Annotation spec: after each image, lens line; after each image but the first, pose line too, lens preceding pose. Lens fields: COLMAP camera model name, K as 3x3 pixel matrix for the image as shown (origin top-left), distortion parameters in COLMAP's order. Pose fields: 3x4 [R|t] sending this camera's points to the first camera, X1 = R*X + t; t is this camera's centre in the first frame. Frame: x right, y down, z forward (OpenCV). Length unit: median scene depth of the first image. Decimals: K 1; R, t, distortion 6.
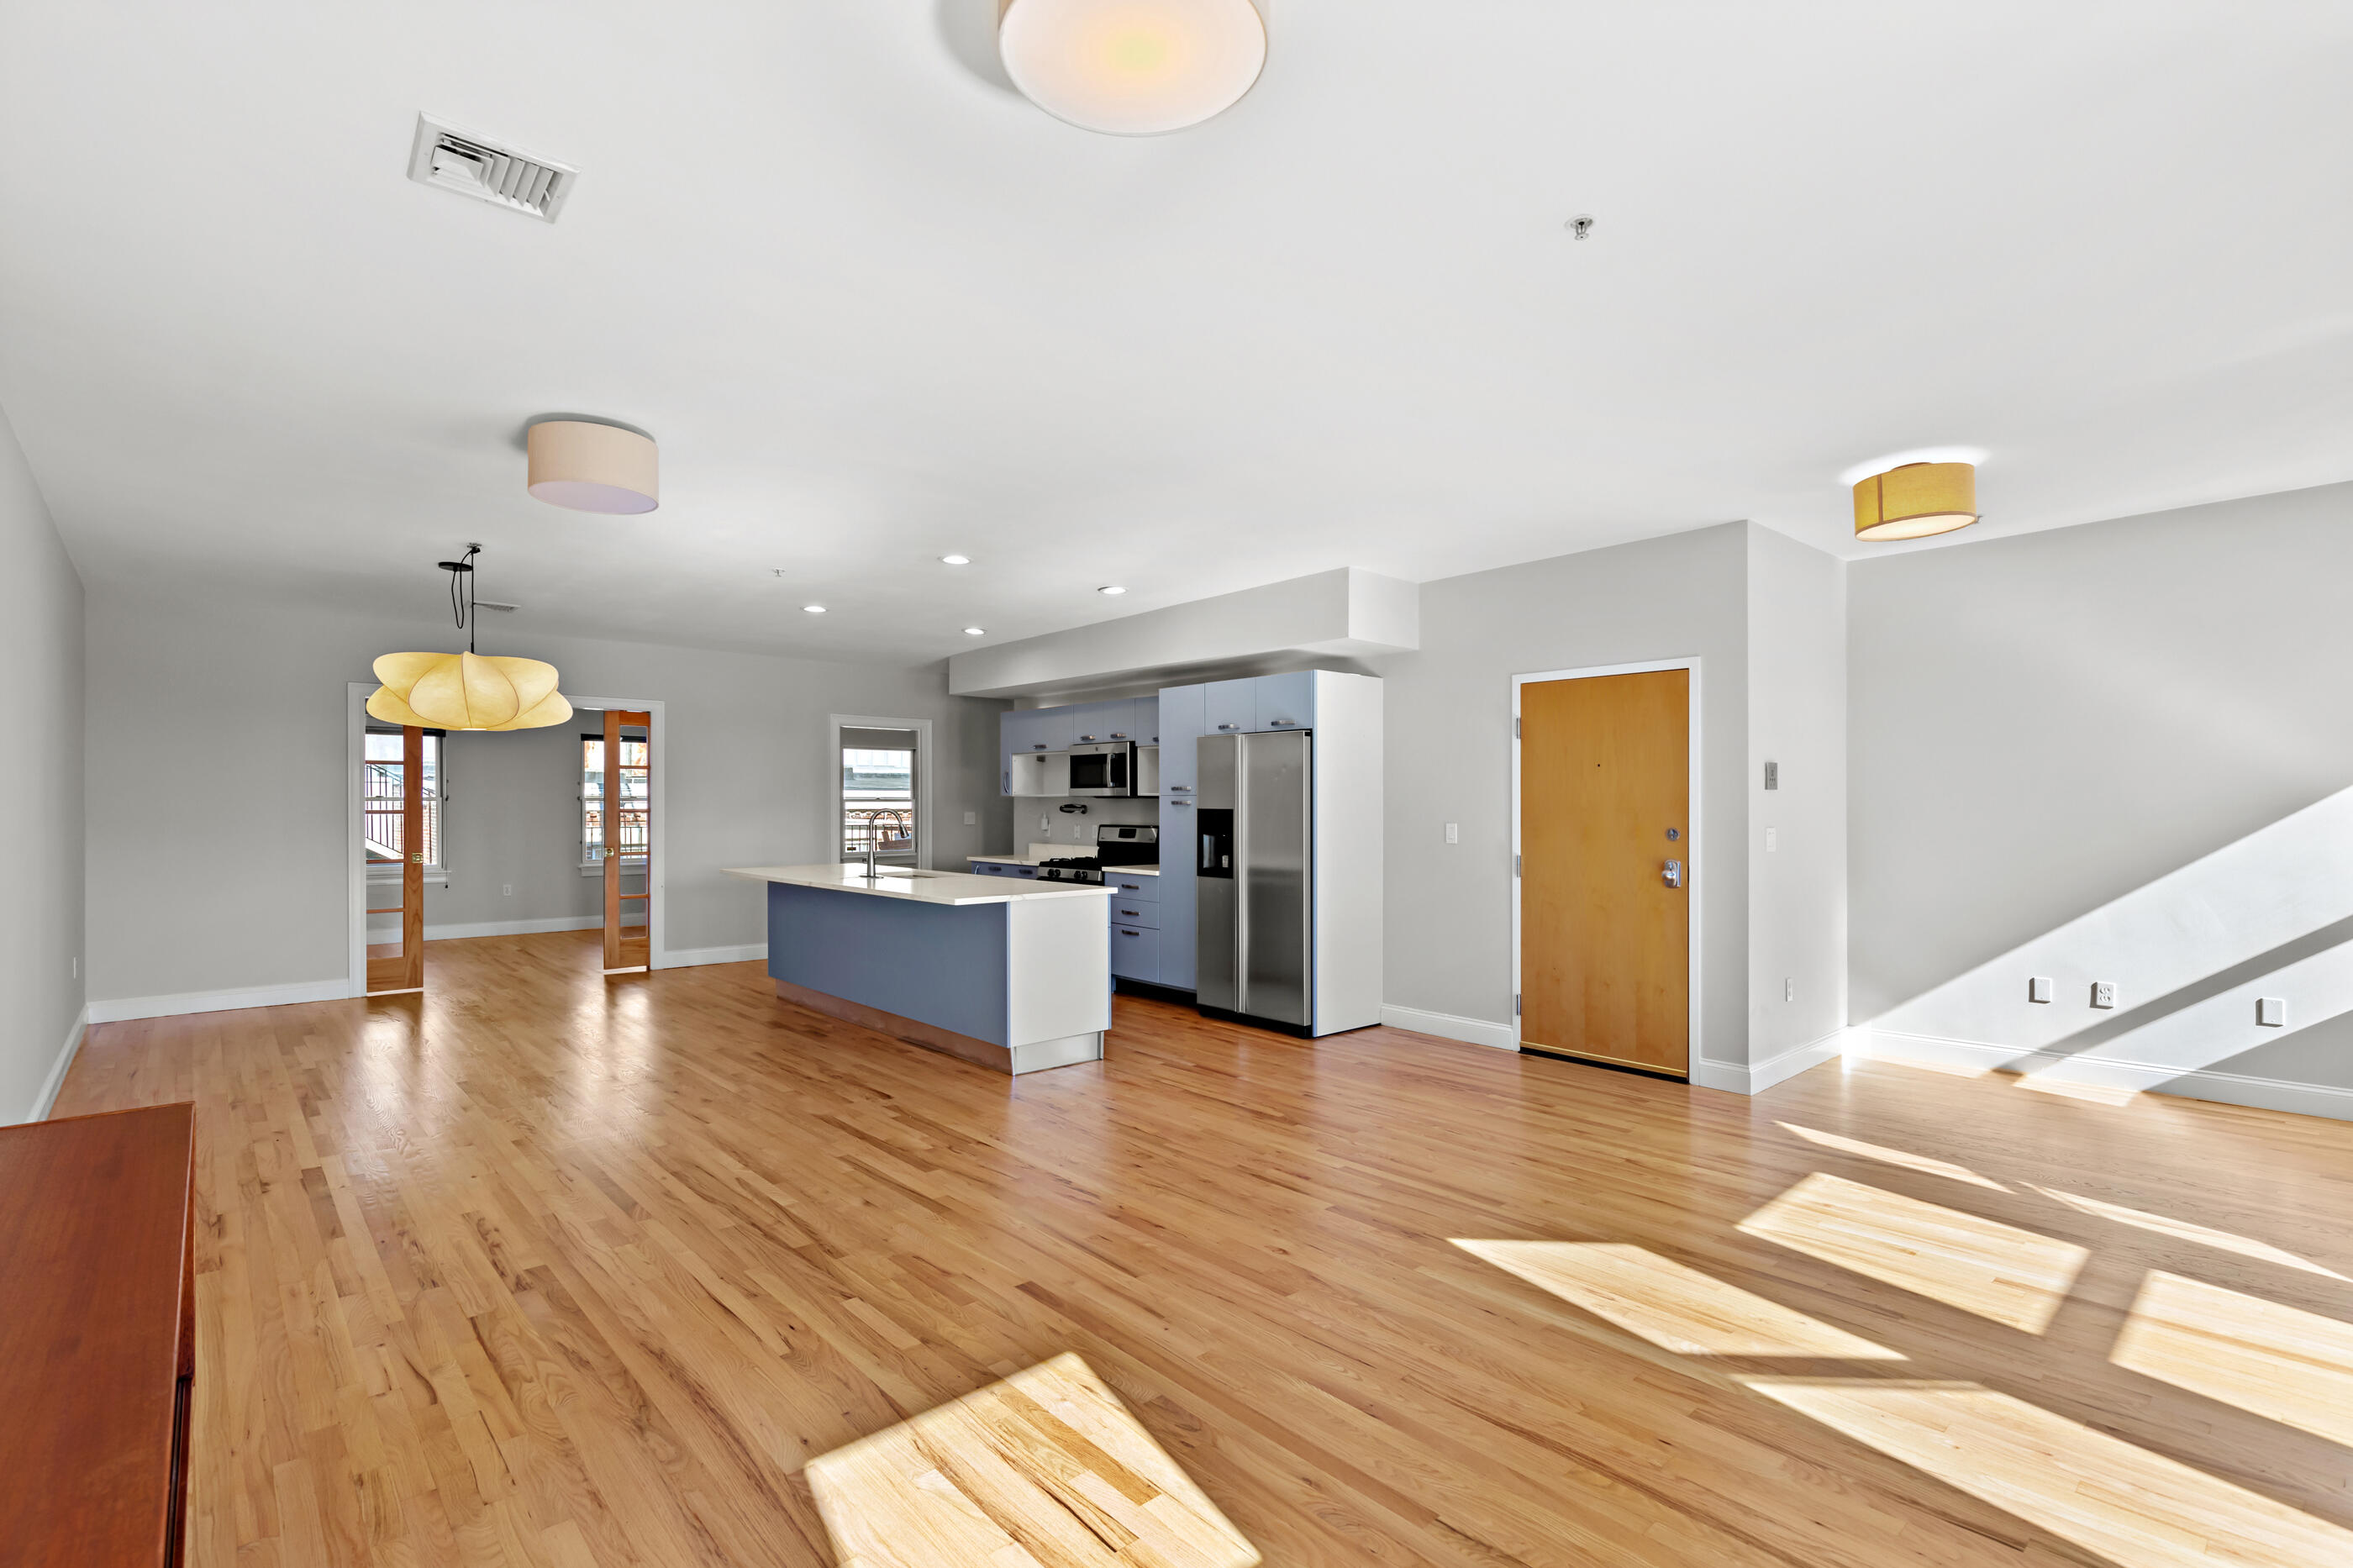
lens RADIAL K [[1078.1, 0, 1204.3], [0, 1078.1, 801.7], [0, 0, 1]] dist [0.012789, -0.003164]
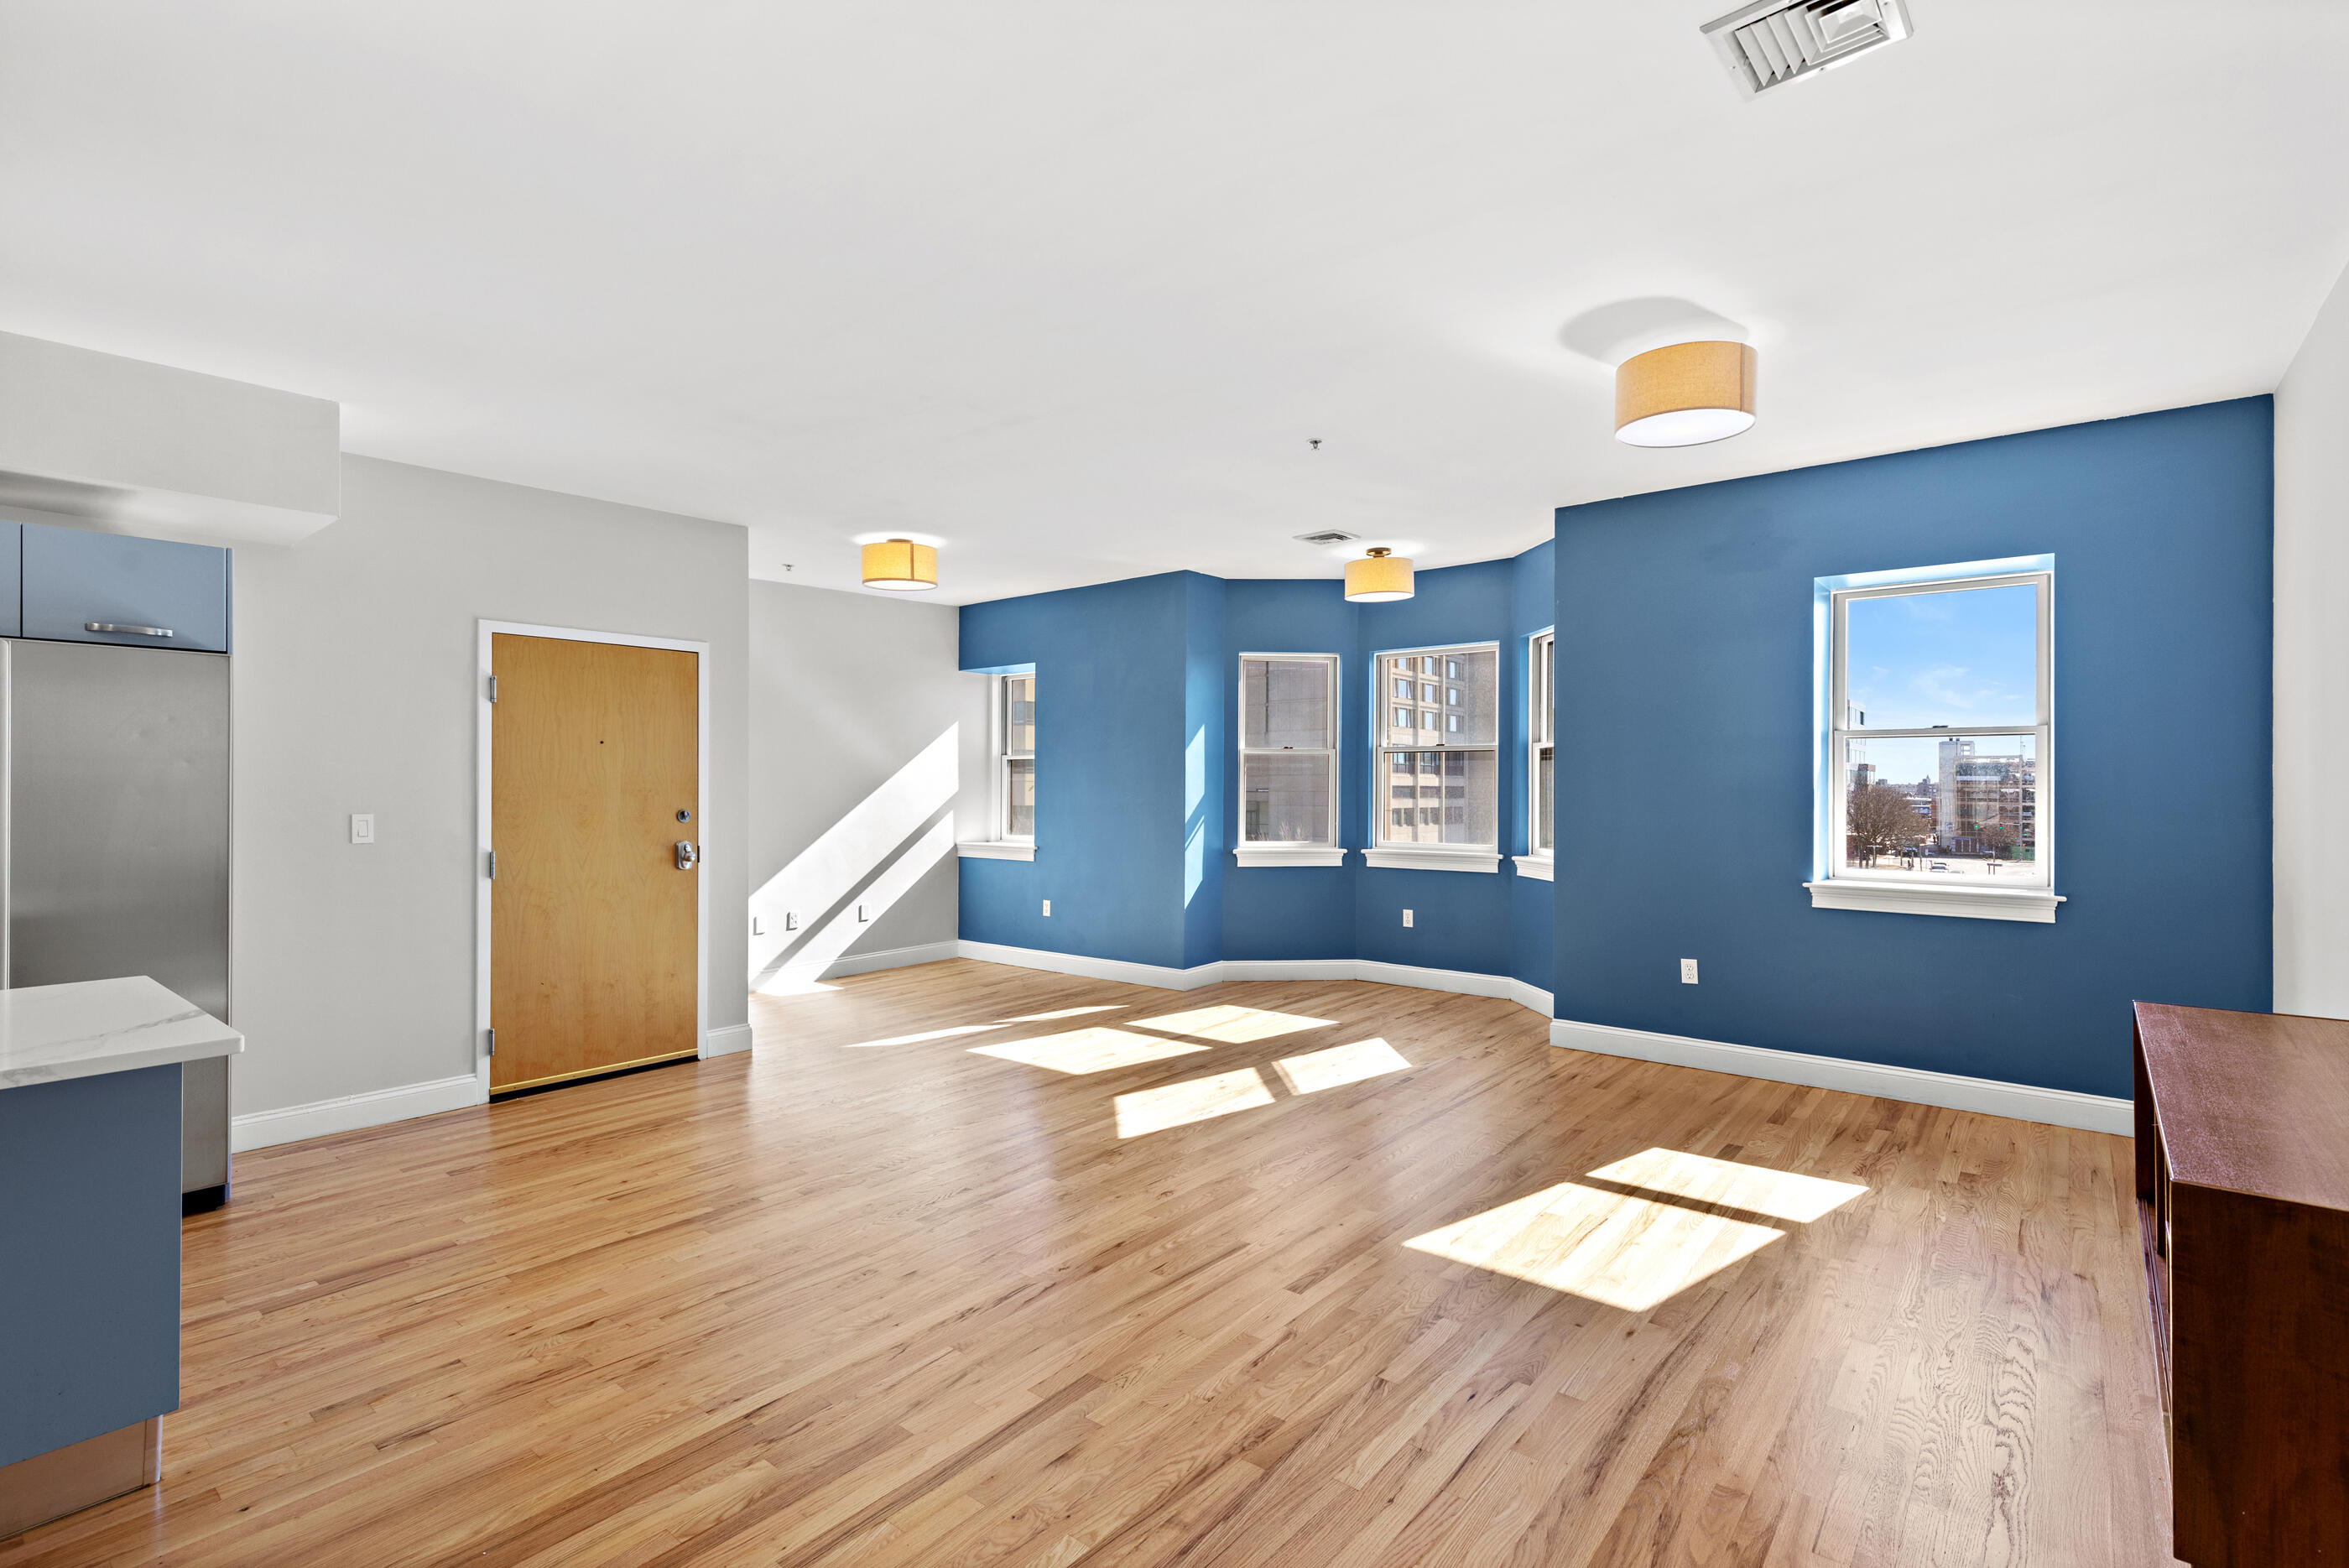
lens RADIAL K [[1076.4, 0, 1161.7], [0, 1076.4, 778.1], [0, 0, 1]] dist [0.012789, -0.003164]
pose [[-0.118259, 0.005918, 0.992965, -0.834743], [0.000238, 0.999982, -0.005931, 0.002230], [-0.992983, -0.000465, -0.118258, 0.934186]]
